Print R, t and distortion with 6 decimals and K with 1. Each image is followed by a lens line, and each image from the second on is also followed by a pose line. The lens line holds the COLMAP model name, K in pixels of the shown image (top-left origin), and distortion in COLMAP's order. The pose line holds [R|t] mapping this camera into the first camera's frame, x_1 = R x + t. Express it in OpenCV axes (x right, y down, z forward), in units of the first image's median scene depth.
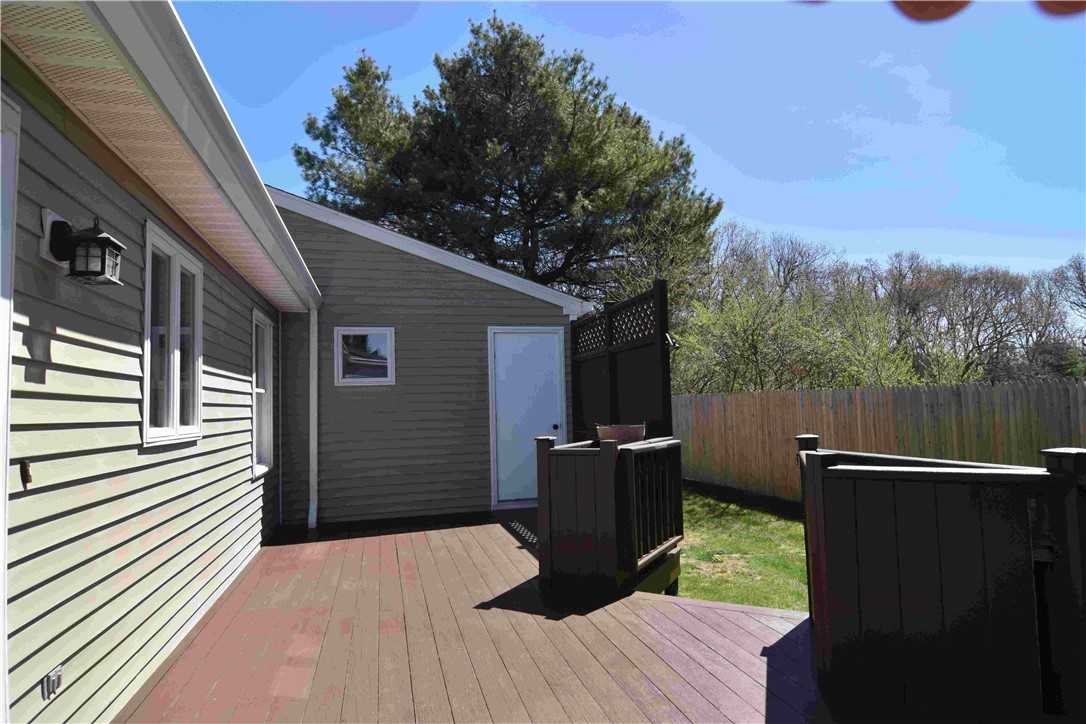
lens RADIAL K [[622.5, 0, 543.0], [0, 622.5, 362.0], [0, 0, 1]] dist [-0.002004, -0.000601]
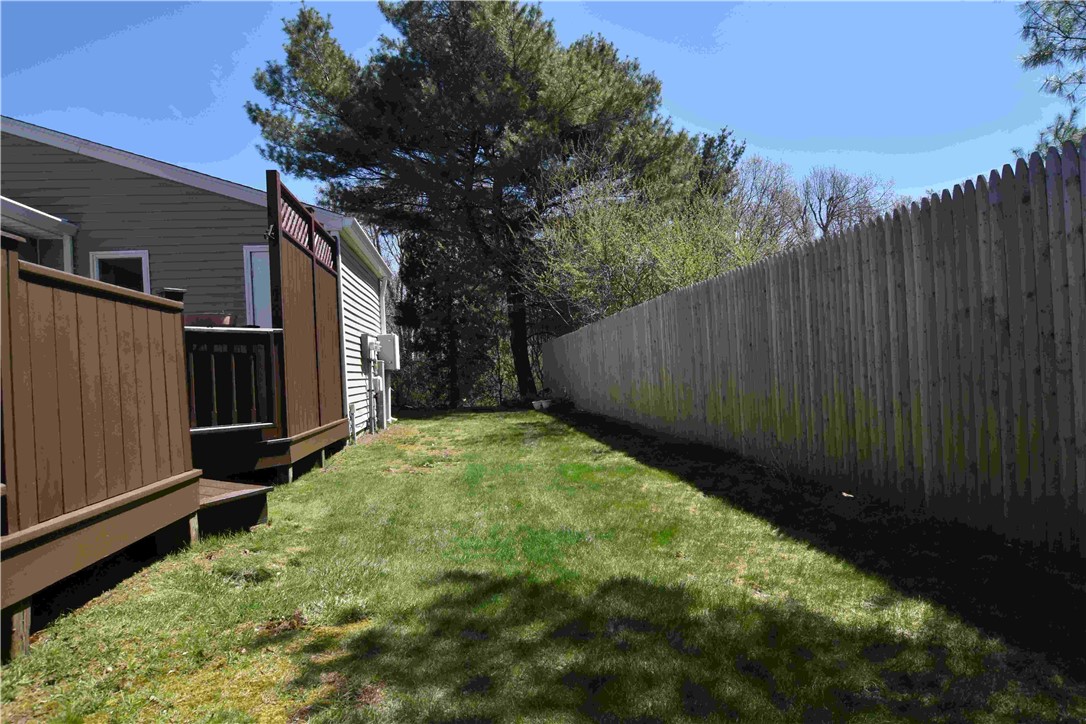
lens RADIAL K [[622.5, 0, 543.0], [0, 622.5, 362.0], [0, 0, 1]] dist [-0.002004, -0.000601]
pose [[0.990880, -0.029196, -0.131547, 0.207996], [0.037094, 0.997627, 0.057999, 0.036256], [0.129542, -0.062350, 0.989612, 0.020313]]
